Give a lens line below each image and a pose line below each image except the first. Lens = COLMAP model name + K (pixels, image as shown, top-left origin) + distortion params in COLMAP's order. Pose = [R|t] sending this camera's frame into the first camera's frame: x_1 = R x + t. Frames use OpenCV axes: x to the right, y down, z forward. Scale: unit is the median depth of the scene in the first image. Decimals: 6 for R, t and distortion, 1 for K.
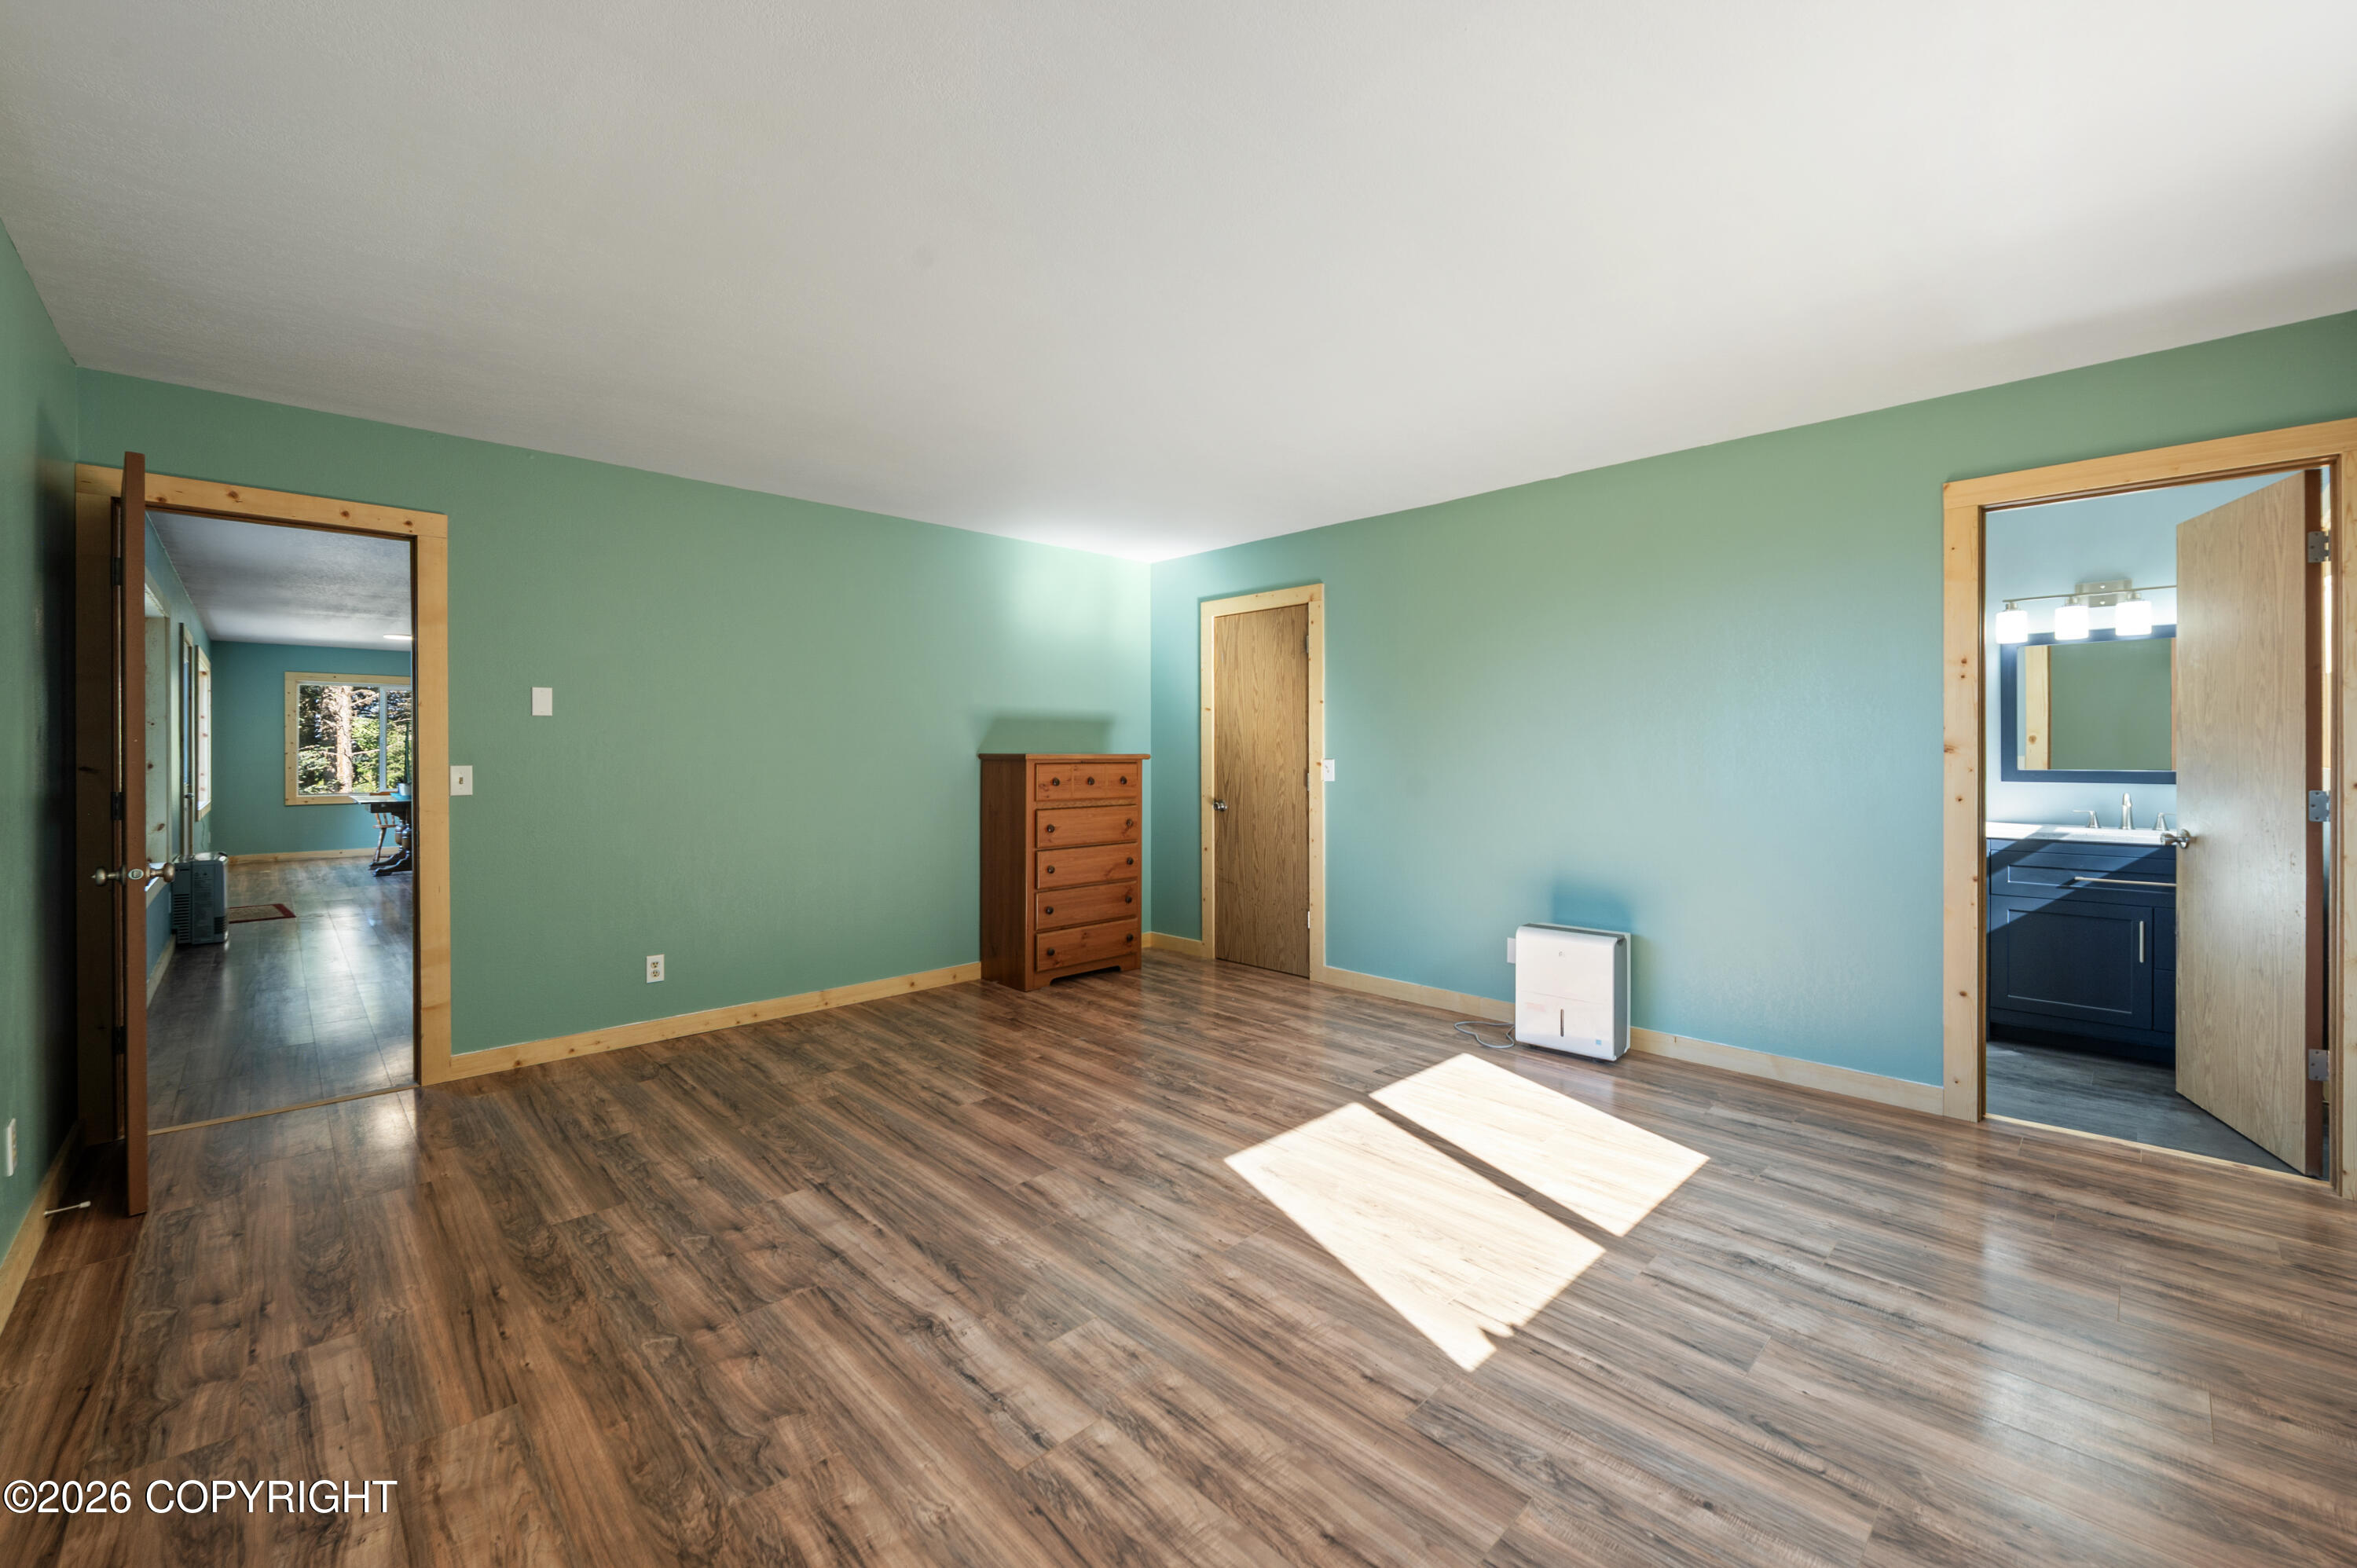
lens RADIAL K [[949.3, 0, 1174.2], [0, 949.3, 762.7], [0, 0, 1]] dist [-0.002641, -0.000556]
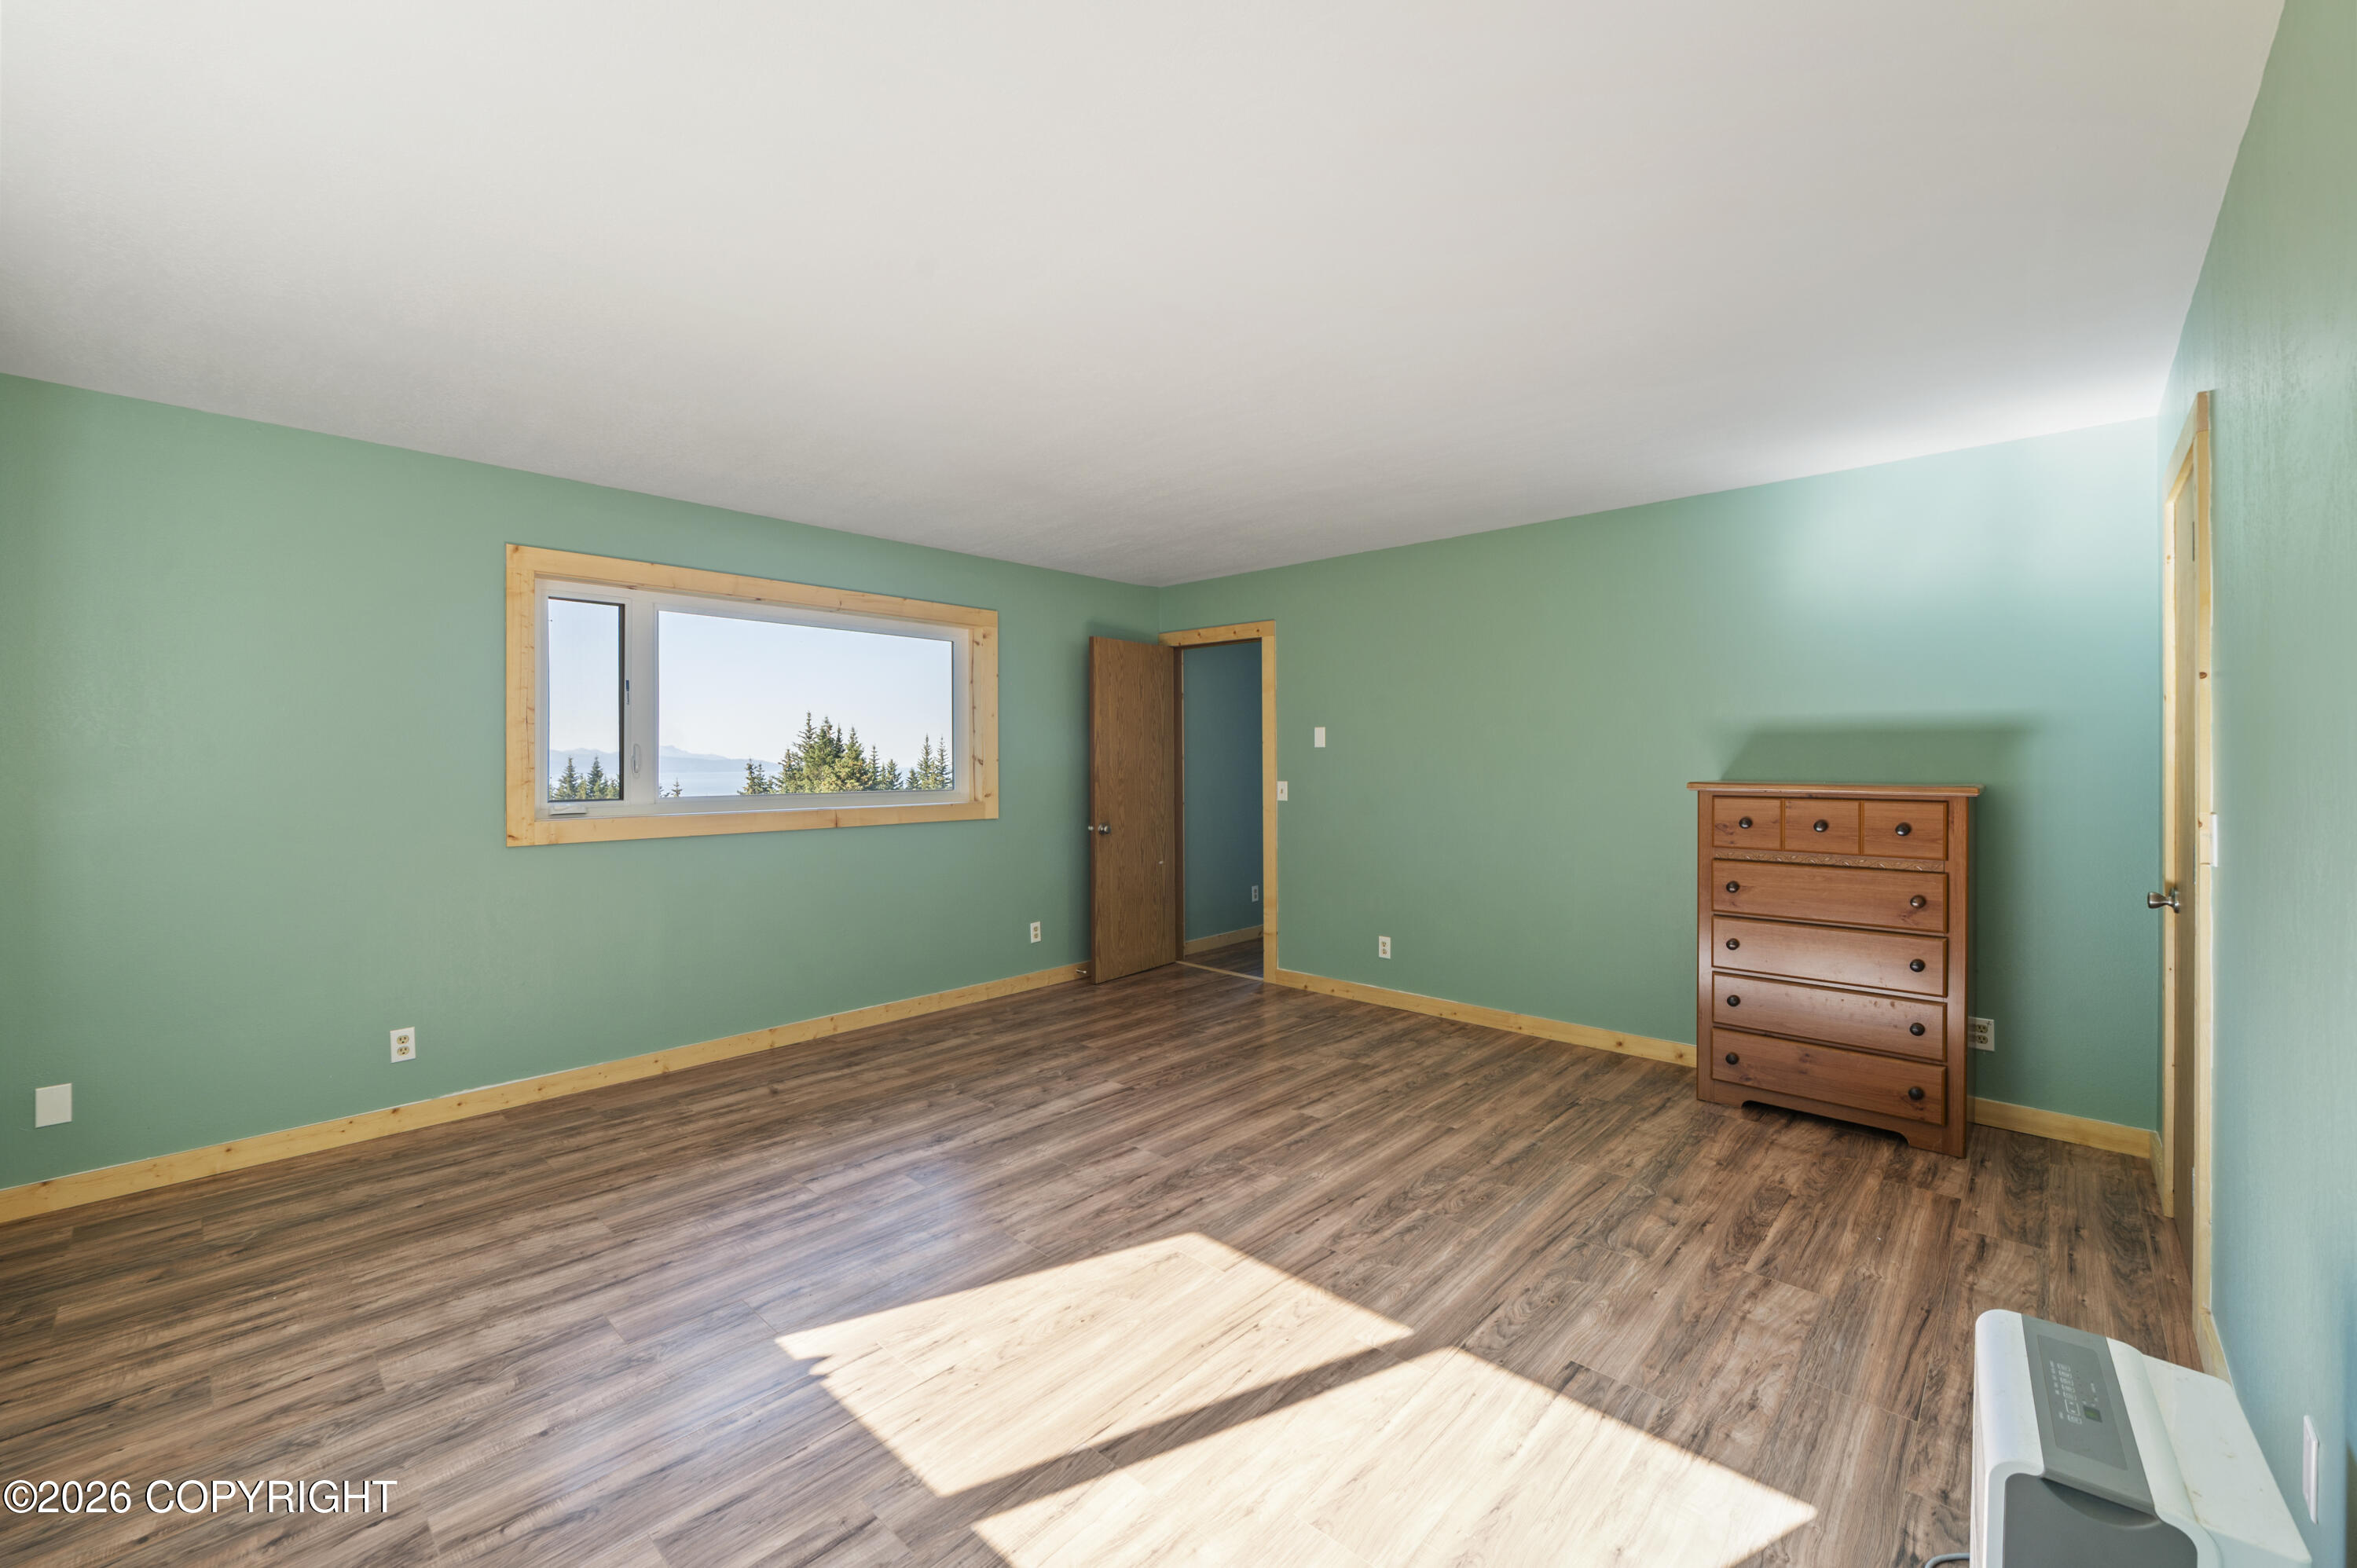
lens RADIAL K [[949.3, 0, 1174.0], [0, 949.3, 768.4], [0, 0, 1]] dist [-0.002641, -0.000556]
pose [[0.053051, 0.010082, -0.998541, 0.909555], [-0.011842, 0.999885, 0.009466, -0.036101], [0.998522, 0.011322, 0.053164, 0.875442]]
